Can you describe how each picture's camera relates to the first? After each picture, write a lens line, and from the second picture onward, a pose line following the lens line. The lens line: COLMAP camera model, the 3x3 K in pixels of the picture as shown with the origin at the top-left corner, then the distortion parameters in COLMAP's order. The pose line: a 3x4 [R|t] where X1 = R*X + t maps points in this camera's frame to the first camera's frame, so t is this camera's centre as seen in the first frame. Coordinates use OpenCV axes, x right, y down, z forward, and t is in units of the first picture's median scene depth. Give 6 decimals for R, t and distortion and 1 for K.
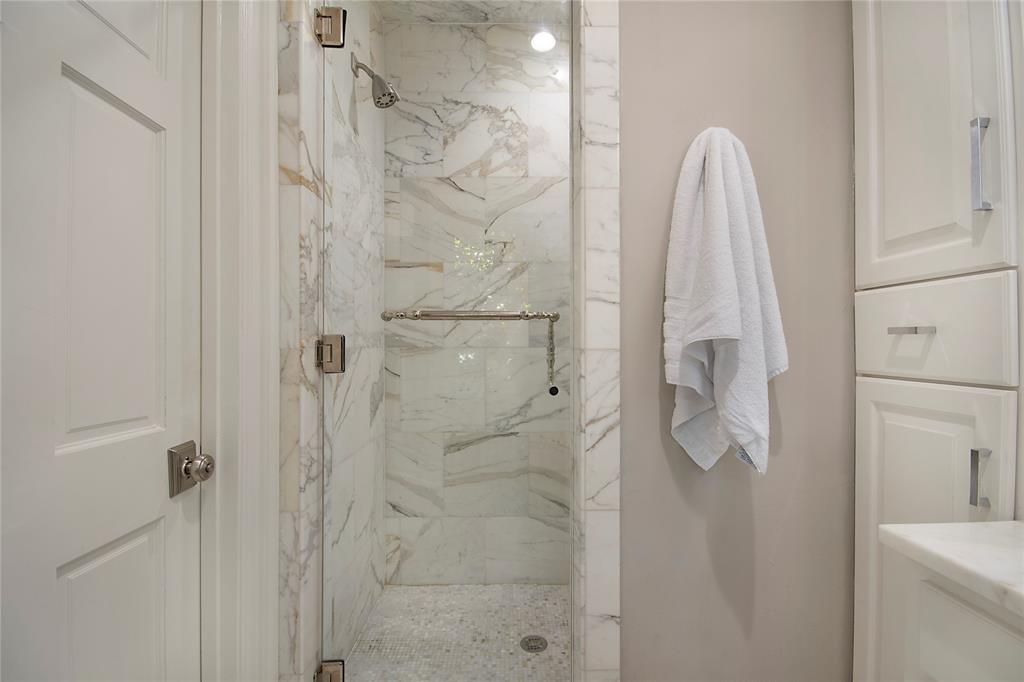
lens RADIAL K [[454.5, 0, 516.5], [0, 454.5, 342.0], [0, 0, 1]] dist [0.000984, -0.000744]
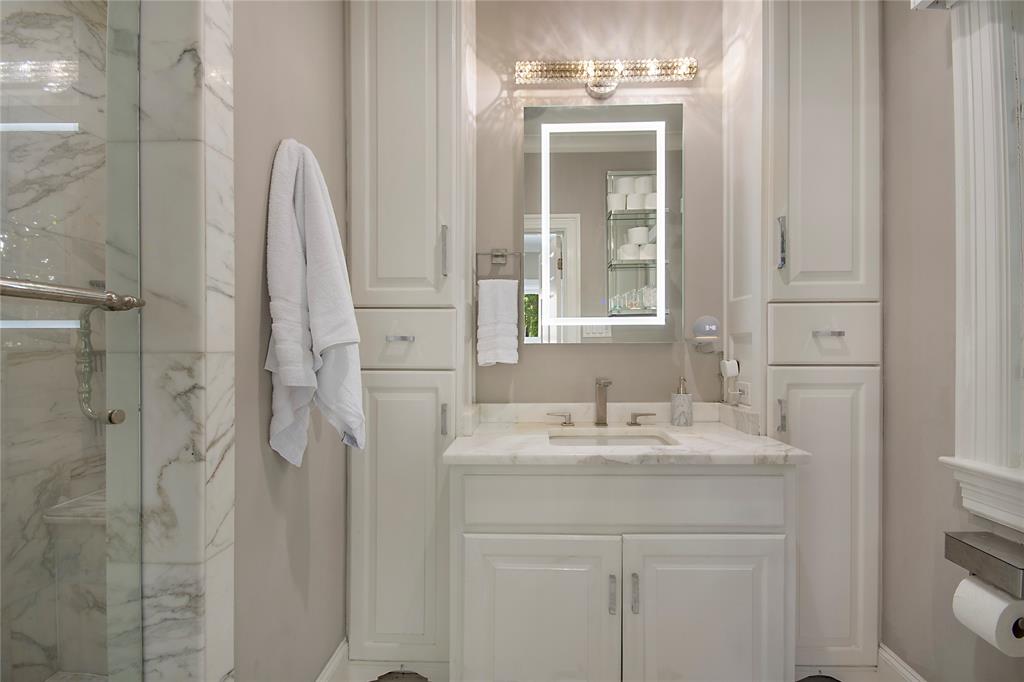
lens RADIAL K [[454.5, 0, 518.3], [0, 454.5, 344.3], [0, 0, 1]] dist [0.000984, -0.000744]
pose [[0.058302, 0.010941, 0.998239, -0.588167], [-0.005502, 0.999928, -0.010638, 0.007792], [-0.998284, -0.004872, 0.058359, 0.425647]]
